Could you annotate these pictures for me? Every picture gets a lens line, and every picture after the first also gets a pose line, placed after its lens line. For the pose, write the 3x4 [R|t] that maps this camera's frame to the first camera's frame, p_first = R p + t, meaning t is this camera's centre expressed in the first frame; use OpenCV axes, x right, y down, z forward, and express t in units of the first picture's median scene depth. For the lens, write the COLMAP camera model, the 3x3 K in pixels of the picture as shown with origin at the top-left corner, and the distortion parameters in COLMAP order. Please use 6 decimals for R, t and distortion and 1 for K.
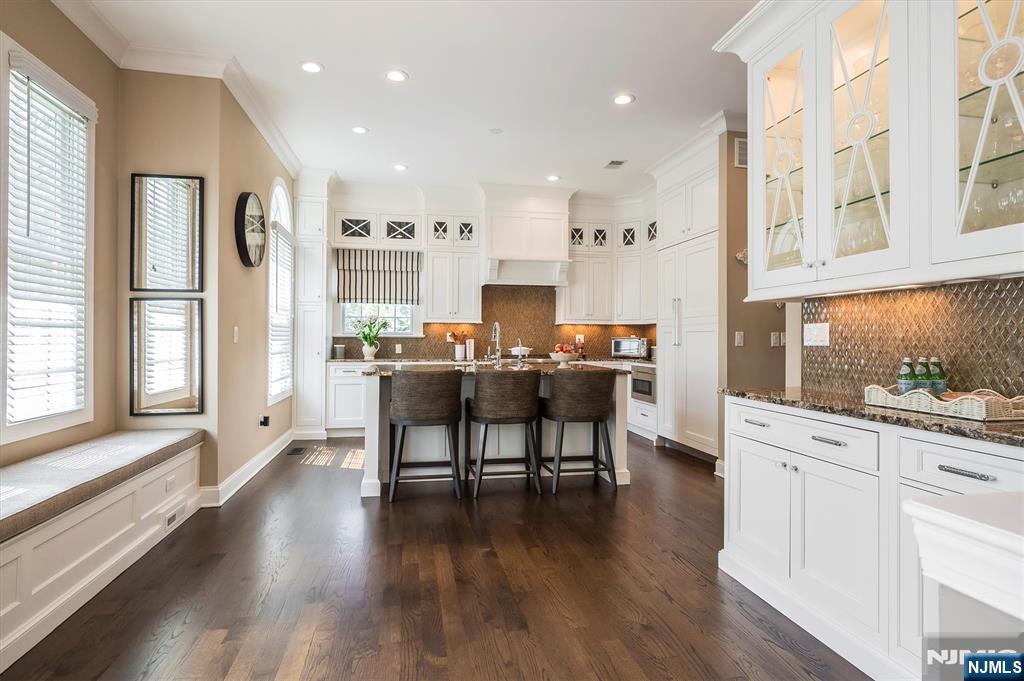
lens RADIAL K [[540.4, 0, 513.1], [0, 540.4, 337.6], [0, 0, 1]] dist [-0.000409, -0.000259]
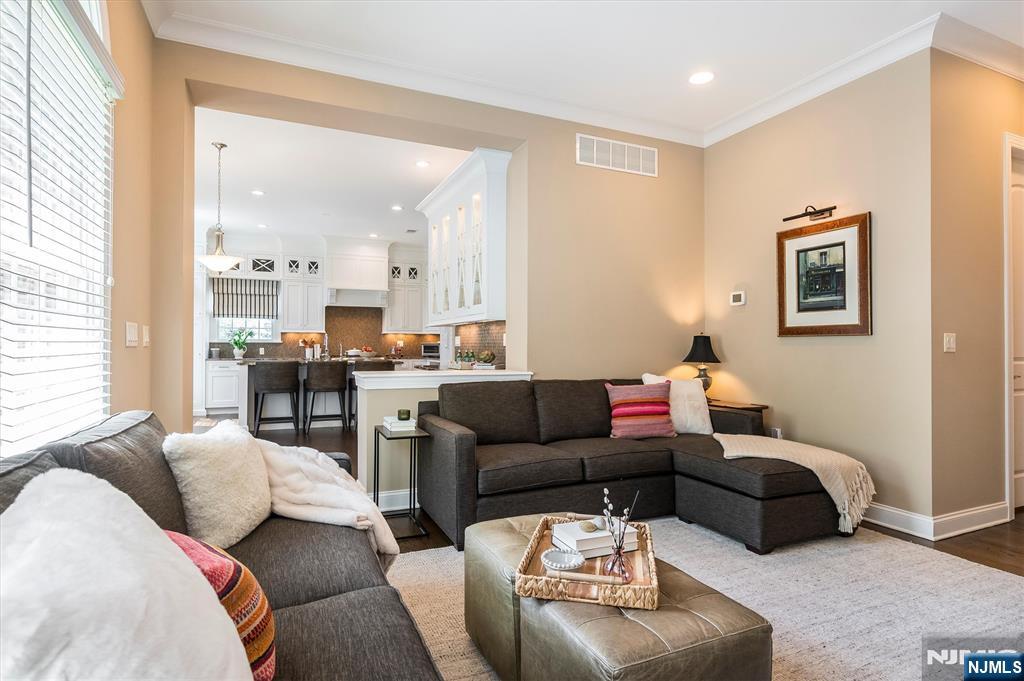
lens RADIAL K [[540.4, 0, 511.2], [0, 540.4, 344.3], [0, 0, 1]] dist [-0.000409, -0.000259]
pose [[0.976666, -0.000610, 0.214765, 0.114444], [0.000361, 0.999999, 0.001201, 0.001573], [-0.214765, -0.001096, 0.976665, -0.486798]]
